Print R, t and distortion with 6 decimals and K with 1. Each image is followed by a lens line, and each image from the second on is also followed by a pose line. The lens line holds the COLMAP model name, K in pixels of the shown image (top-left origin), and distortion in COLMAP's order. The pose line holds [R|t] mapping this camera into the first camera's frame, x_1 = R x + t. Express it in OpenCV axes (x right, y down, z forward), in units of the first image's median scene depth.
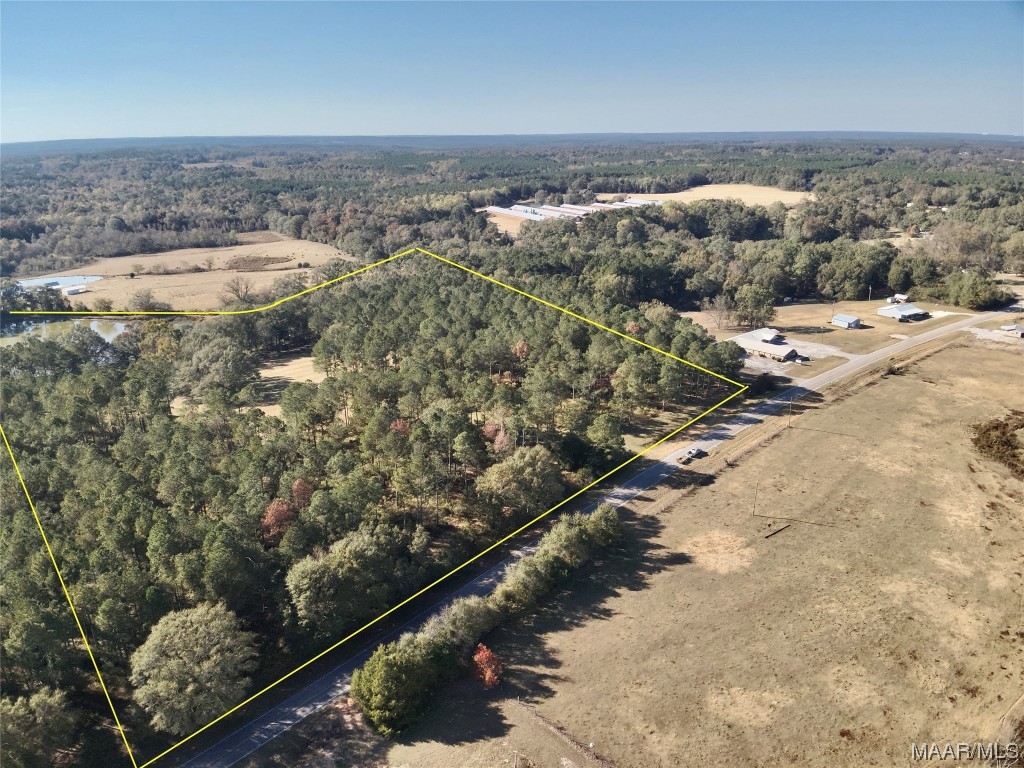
lens RADIAL K [[741.6, 0, 505.8], [0, 741.6, 400.3], [0, 0, 1]] dist [0.102378, -0.200390]
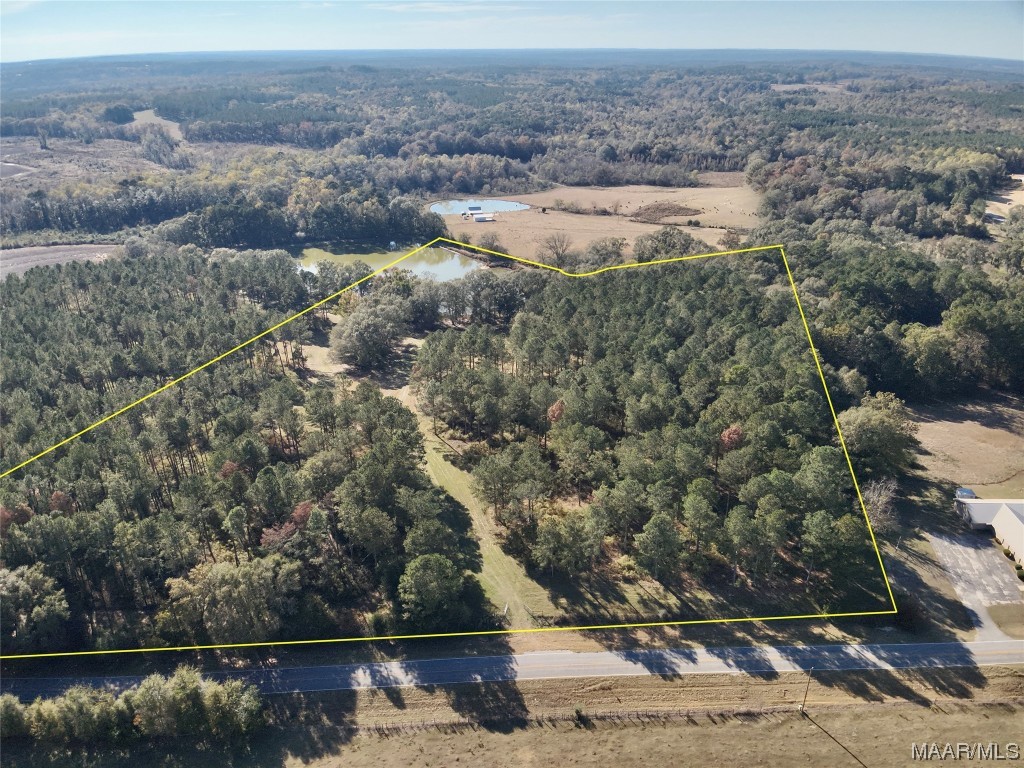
lens RADIAL K [[741.6, 0, 505.8], [0, 741.6, 400.3], [0, 0, 1]] dist [0.102378, -0.200390]
pose [[0.709542, 0.306855, -0.634342, 0.447480], [-0.240878, 0.951598, 0.190890, -0.209426], [0.662214, 0.017354, 0.749114, 0.391946]]
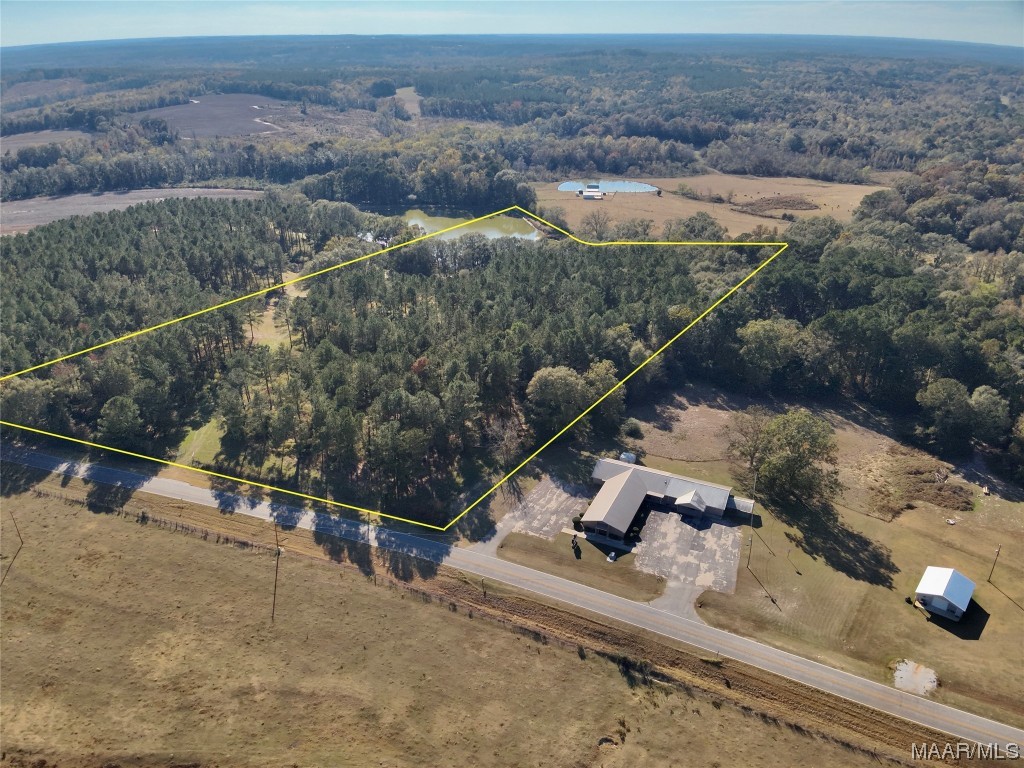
lens RADIAL K [[741.6, 0, 505.8], [0, 741.6, 400.3], [0, 0, 1]] dist [0.102378, -0.200390]
pose [[0.385084, 0.414979, -0.824320, 0.878290], [-0.312900, 0.899005, 0.306405, -0.337432], [0.868219, 0.139938, 0.476039, 0.738831]]
